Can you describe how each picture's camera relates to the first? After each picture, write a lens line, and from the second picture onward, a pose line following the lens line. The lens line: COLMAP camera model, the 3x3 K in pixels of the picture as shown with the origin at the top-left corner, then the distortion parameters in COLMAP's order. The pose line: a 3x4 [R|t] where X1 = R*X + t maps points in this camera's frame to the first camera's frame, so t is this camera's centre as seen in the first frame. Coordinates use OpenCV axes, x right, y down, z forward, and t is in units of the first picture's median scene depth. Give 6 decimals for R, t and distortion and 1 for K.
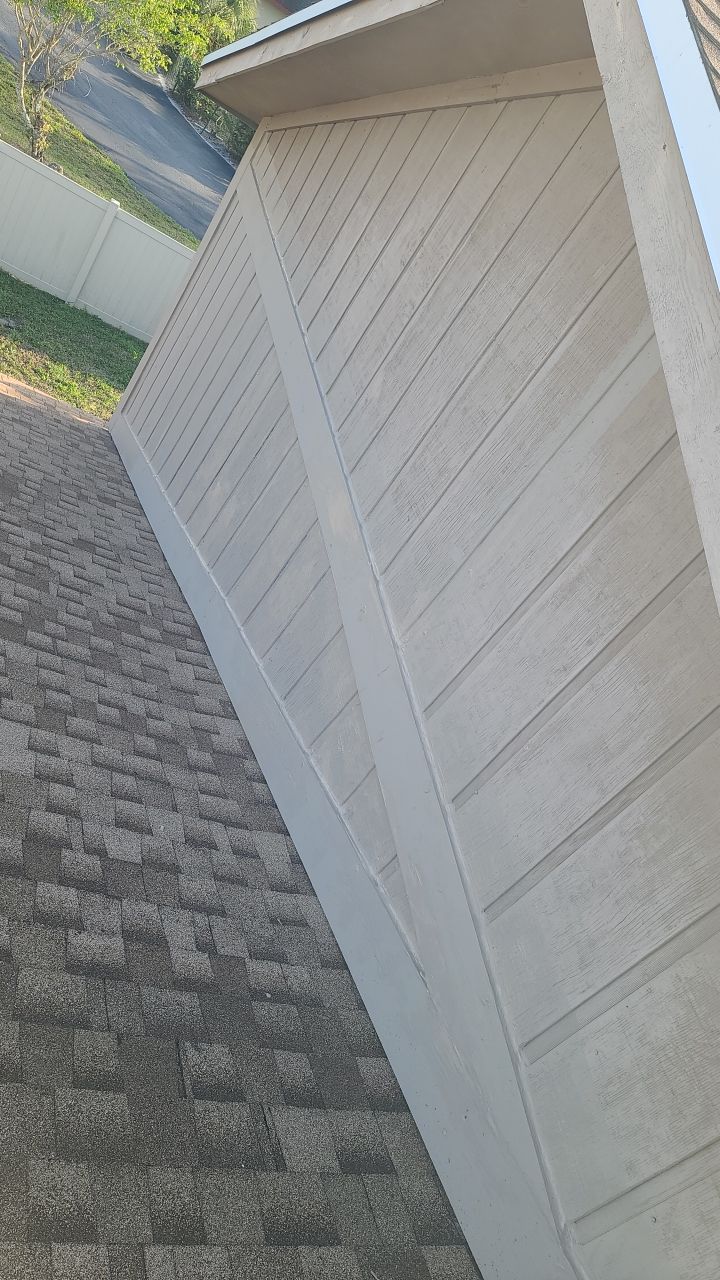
lens RADIAL K [[922.4, 0, 360.6], [0, 922.4, 640.1], [0, 0, 1]] dist [0.002818, 0.000104]
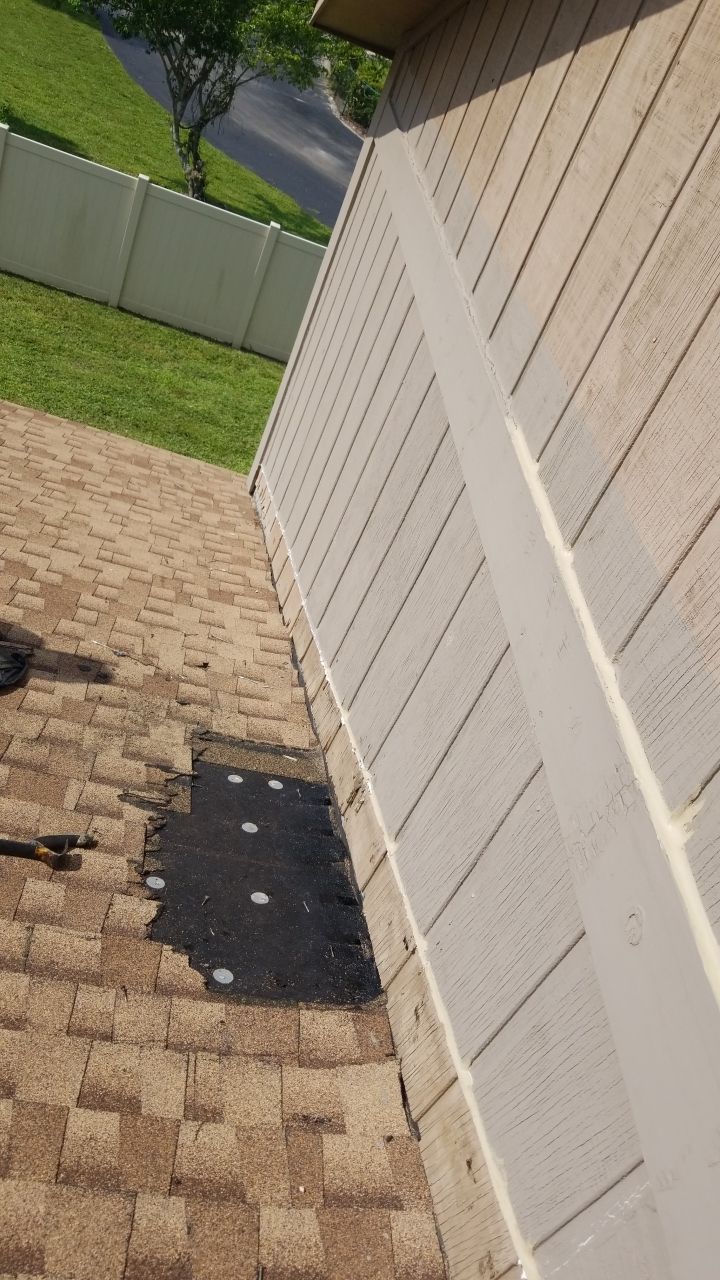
lens RADIAL K [[984.3, 0, 359.5], [0, 984.3, 640.3], [0, 0, 1]] dist [0.002287, -0.000302]
pose [[0.967560, -0.094446, -0.234324, -0.001706], [0.086315, 0.995263, -0.044738, -0.091384], [0.237439, 0.023061, 0.971129, 0.366033]]
